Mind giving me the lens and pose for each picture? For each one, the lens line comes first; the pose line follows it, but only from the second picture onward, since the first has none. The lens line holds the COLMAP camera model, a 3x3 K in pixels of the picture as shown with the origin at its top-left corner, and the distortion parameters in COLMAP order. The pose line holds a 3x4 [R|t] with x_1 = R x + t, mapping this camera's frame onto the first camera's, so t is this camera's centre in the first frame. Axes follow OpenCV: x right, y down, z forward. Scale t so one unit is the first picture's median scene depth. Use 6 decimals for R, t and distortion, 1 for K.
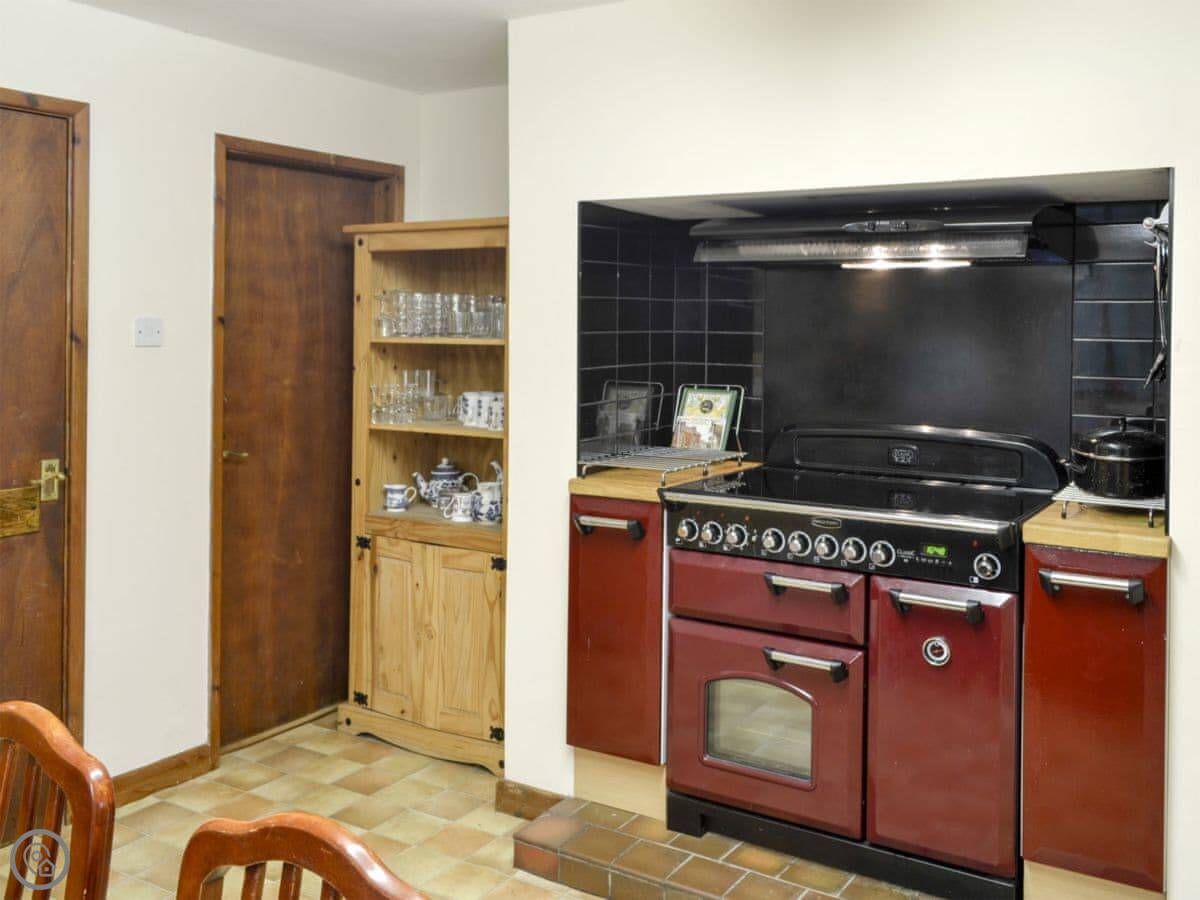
lens RADIAL K [[1119.9, 0, 601.0], [0, 1119.9, 350.7], [0, 0, 1]] dist [-0.007224, -0.005480]
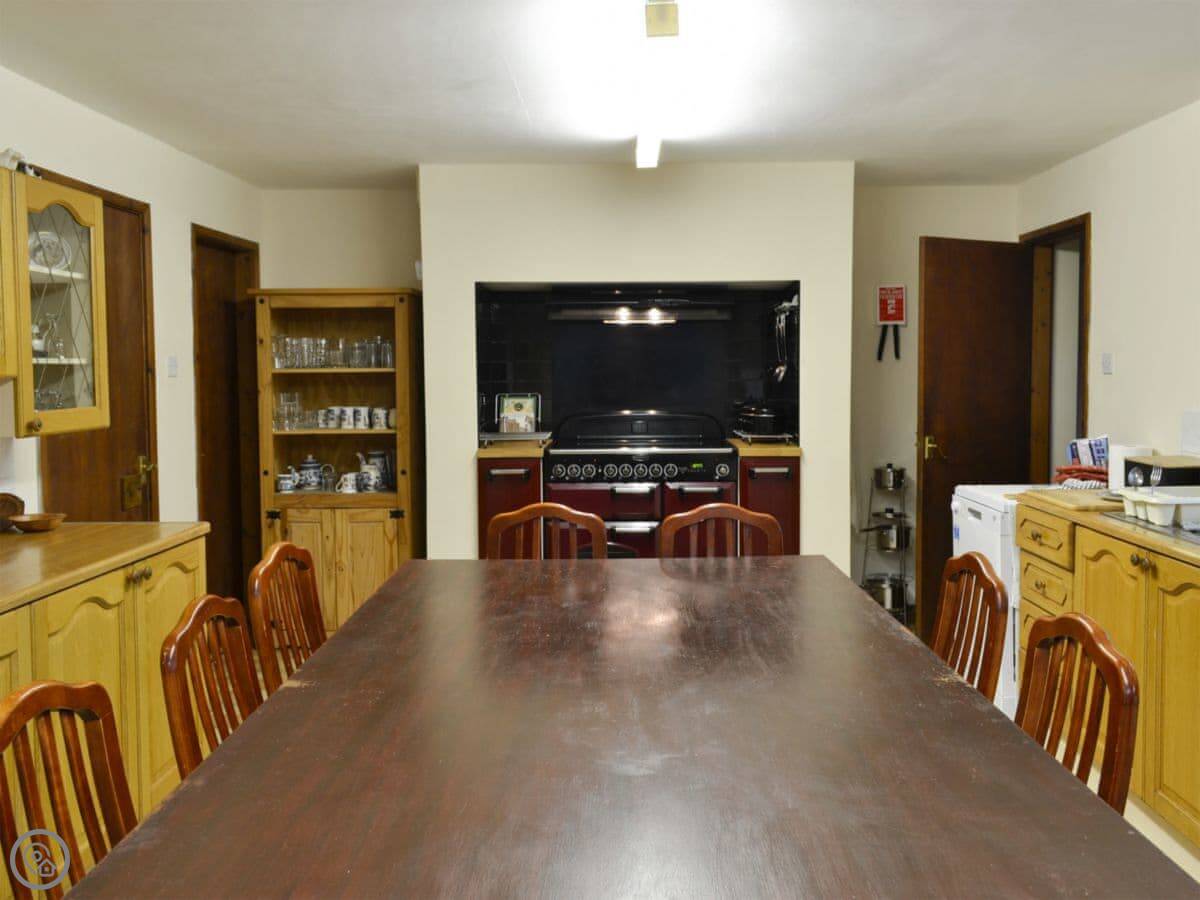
lens RADIAL K [[1110.4, 0, 600.0], [0, 1110.4, 450.0], [0, 0, 1]] dist [-0.001340, -0.003096]
pose [[0.865278, -0.053614, 0.498417, -0.590997], [0.027430, 0.997838, 0.059716, 0.018519], [-0.500542, -0.037999, 0.864878, -0.446799]]
